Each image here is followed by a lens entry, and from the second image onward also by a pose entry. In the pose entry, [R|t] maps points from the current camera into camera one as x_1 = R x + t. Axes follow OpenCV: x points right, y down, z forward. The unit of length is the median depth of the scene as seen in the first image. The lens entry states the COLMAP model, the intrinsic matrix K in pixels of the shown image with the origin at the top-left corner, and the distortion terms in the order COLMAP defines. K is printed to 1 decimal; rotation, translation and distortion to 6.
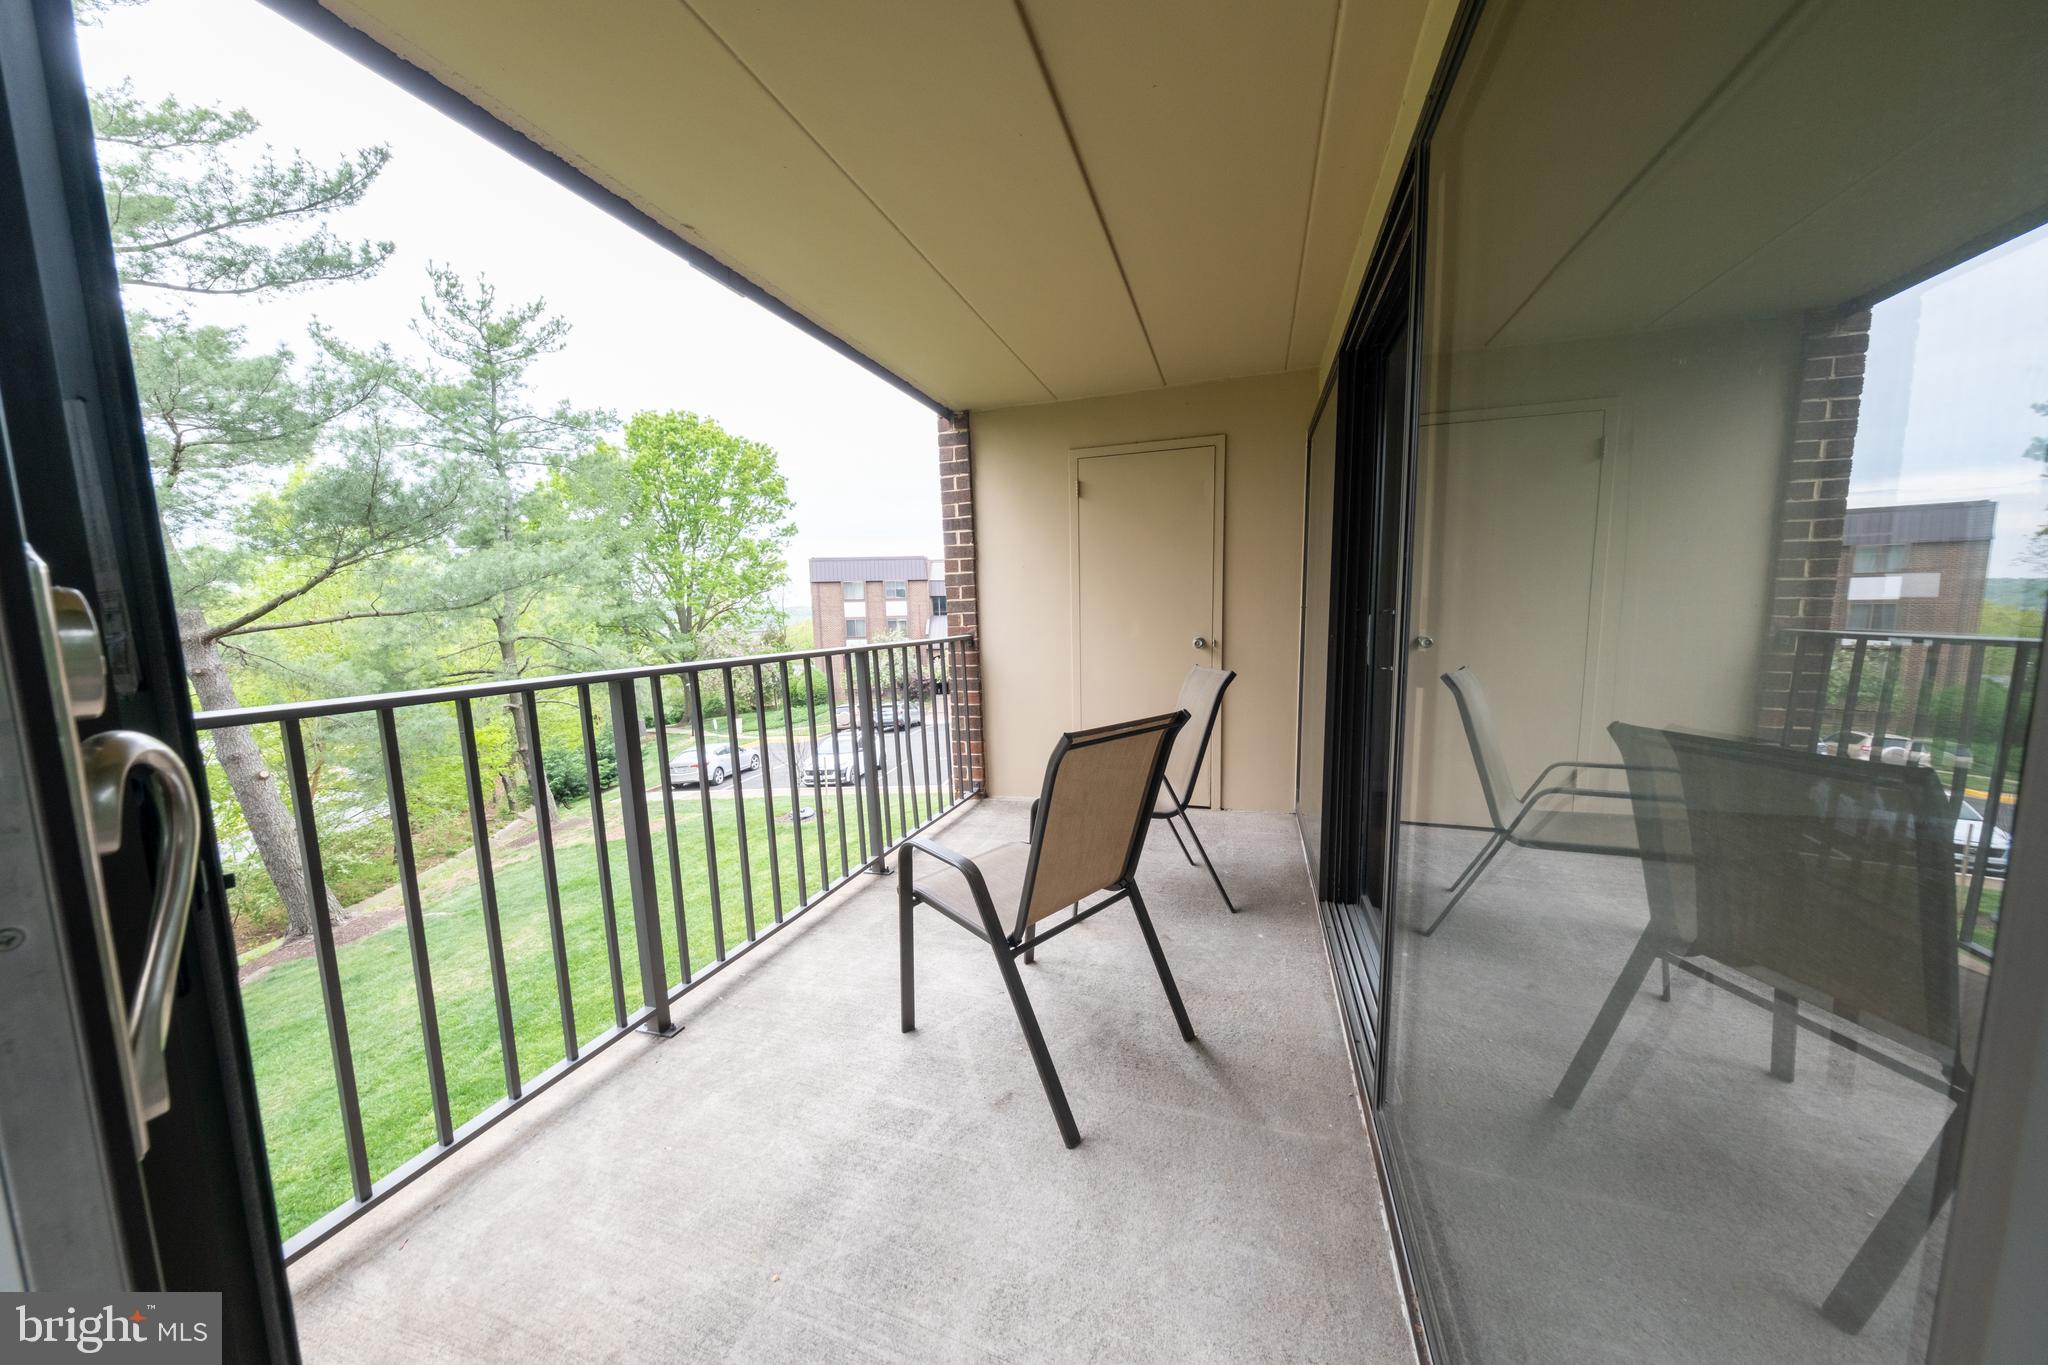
lens RADIAL K [[693.9, 0, 1023.3], [0, 693.9, 687.9], [0, 0, 1]] dist [0.000457, -0.000083]
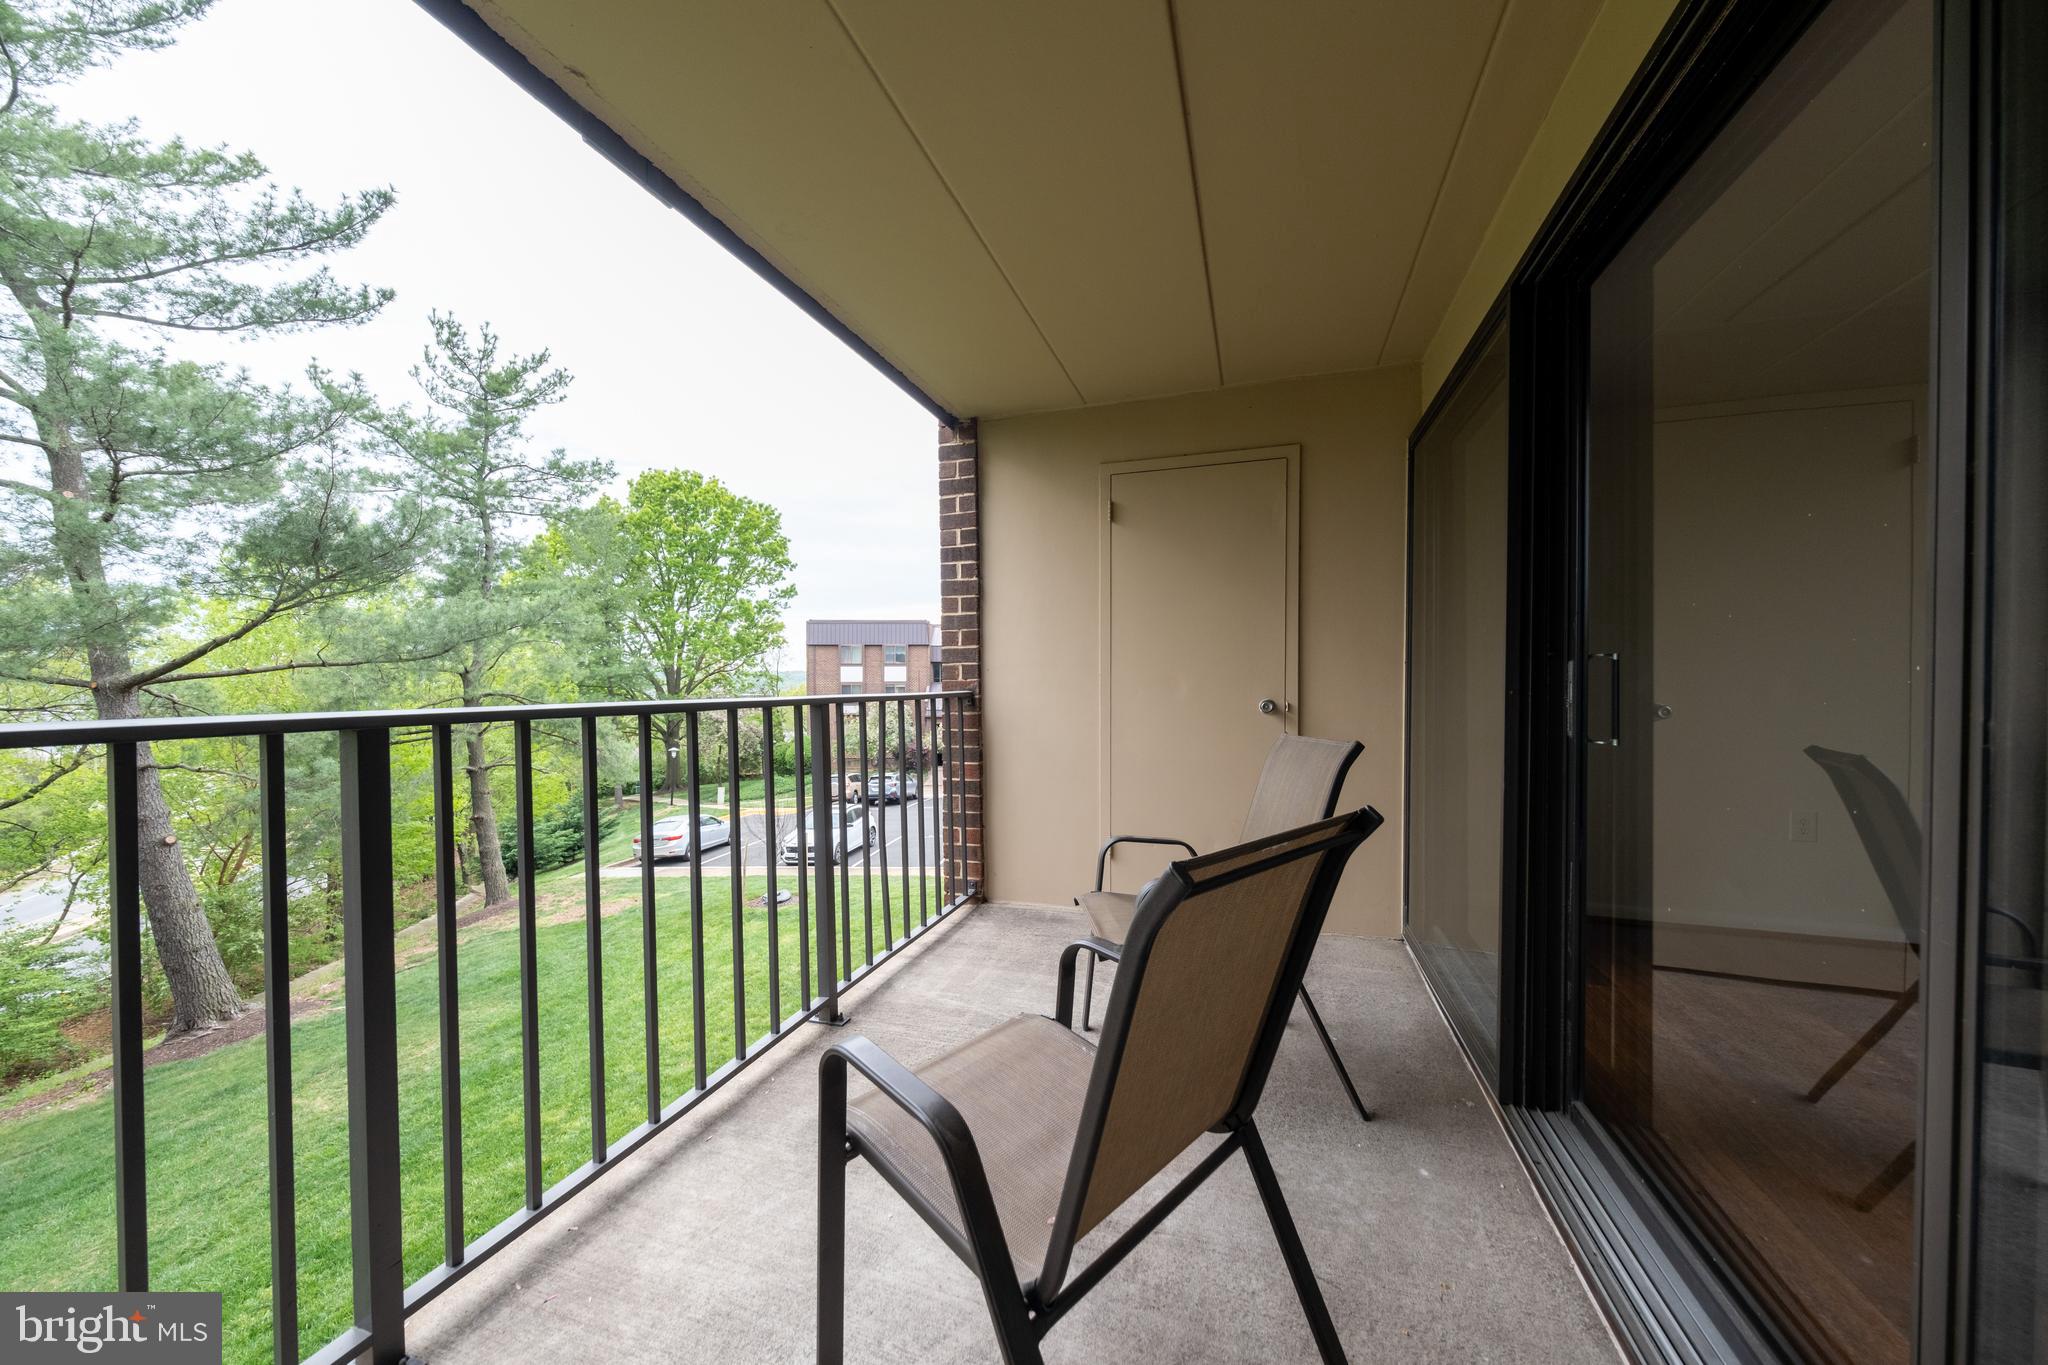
lens RADIAL K [[720.4, 0, 1019.4], [0, 720.4, 678.3], [0, 0, 1]] dist [-0.000583, 0.009540]
pose [[0.999687, 0.022538, -0.010846, -0.003803], [-0.023631, 0.993168, -0.114275, 0.000541], [0.008197, 0.114496, 0.993390, 0.057456]]
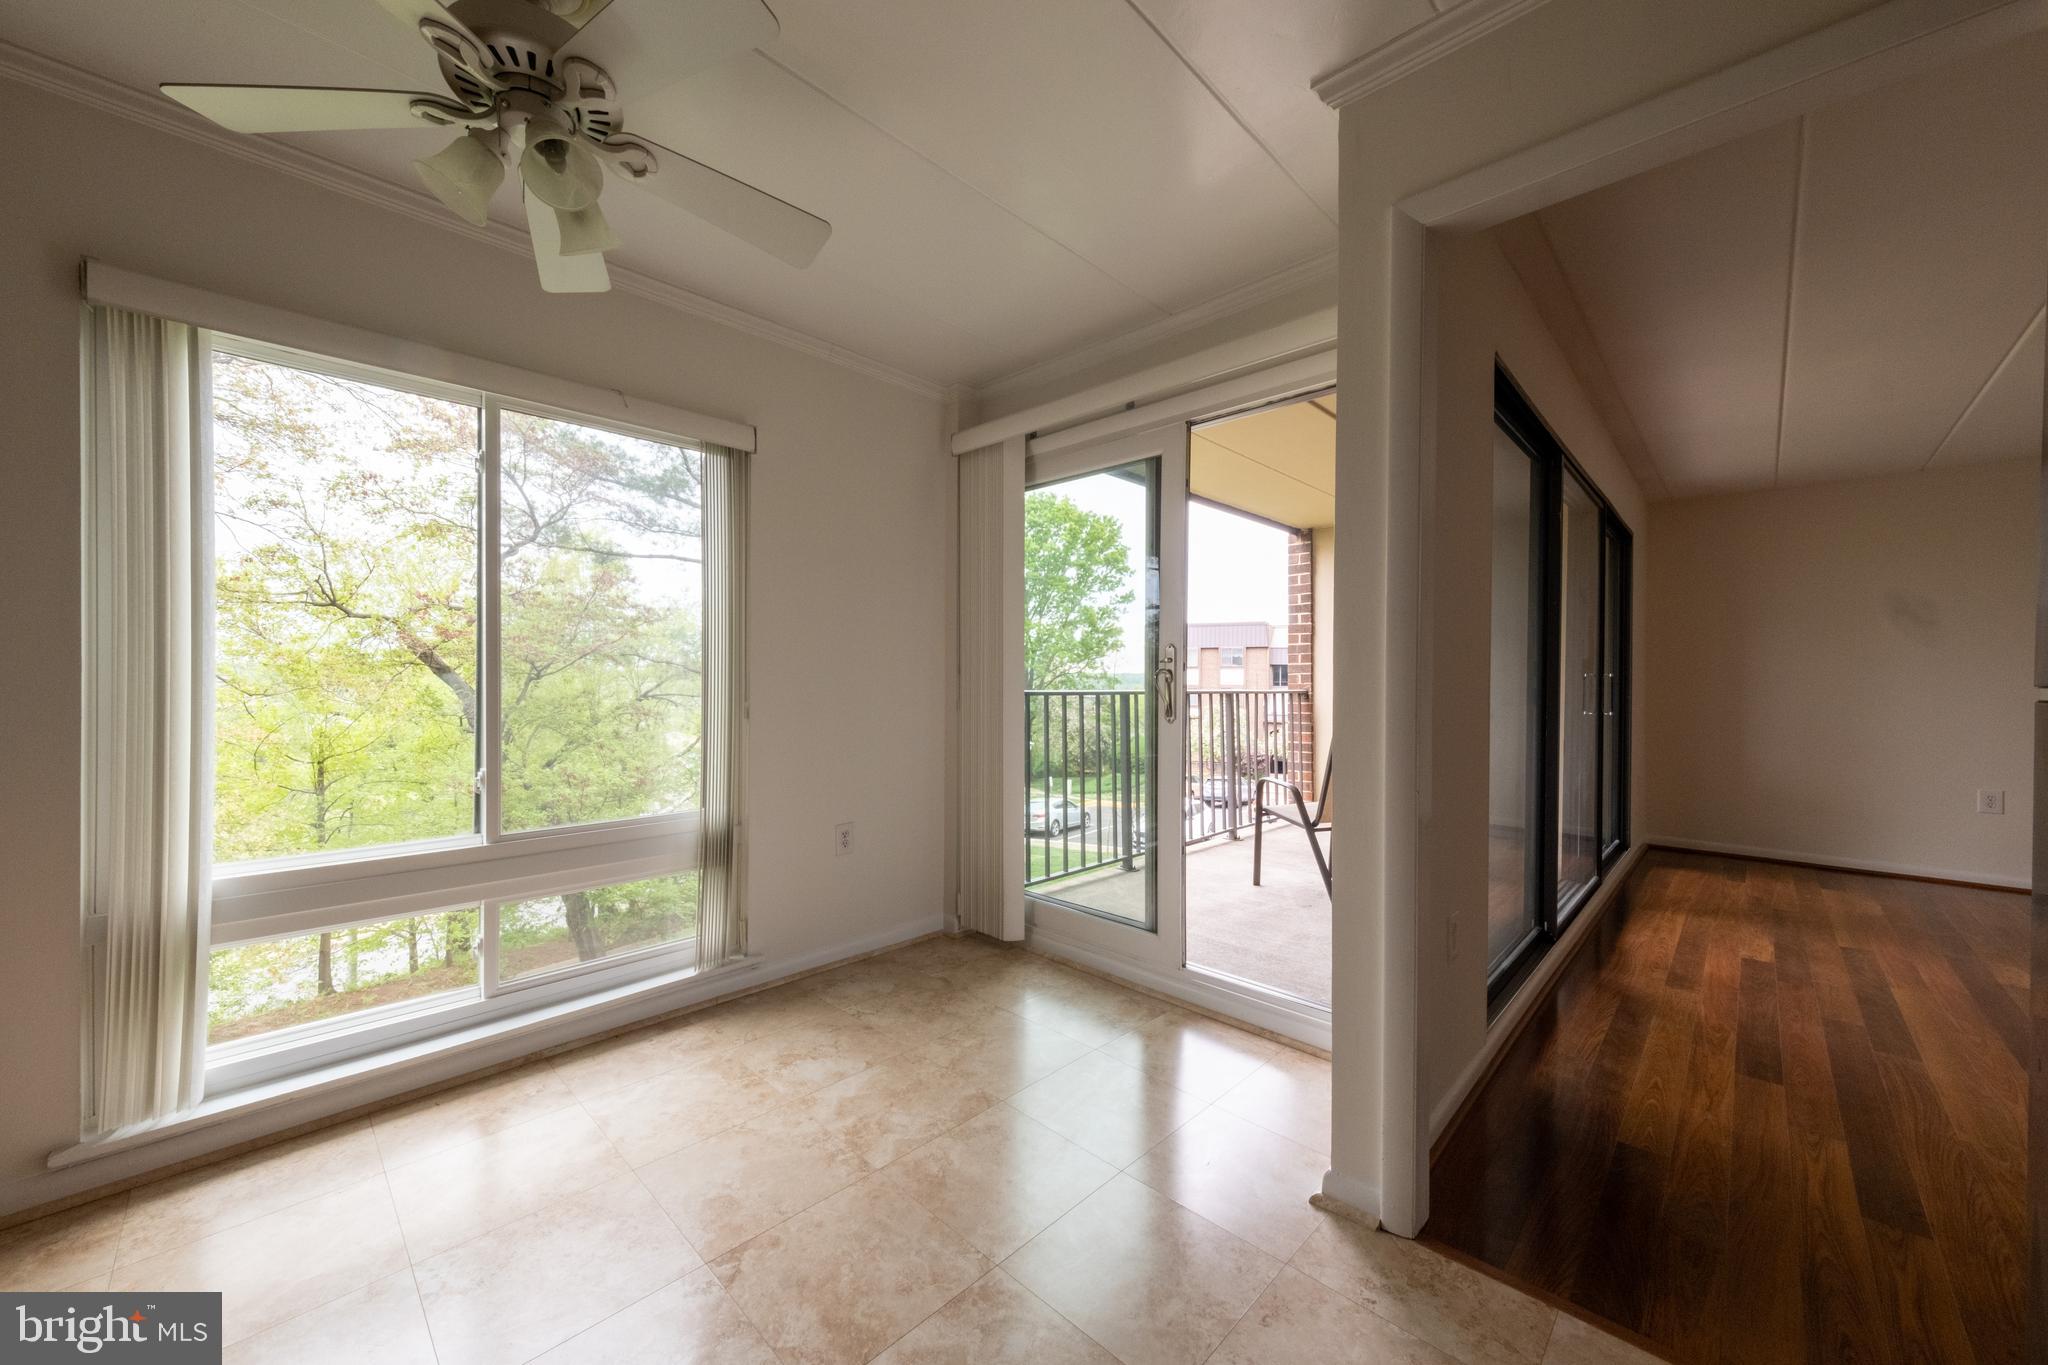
lens RADIAL K [[766.7, 0, 1024.0], [0, 766.7, 682.5], [0, 0, 1]] dist [0.038471, -0.000089]
pose [[0.904294, 0.033278, -0.425611, 0.020150], [-0.078947, 0.992798, -0.090113, 0.027137], [0.419546, 0.115090, 0.900408, -0.178720]]
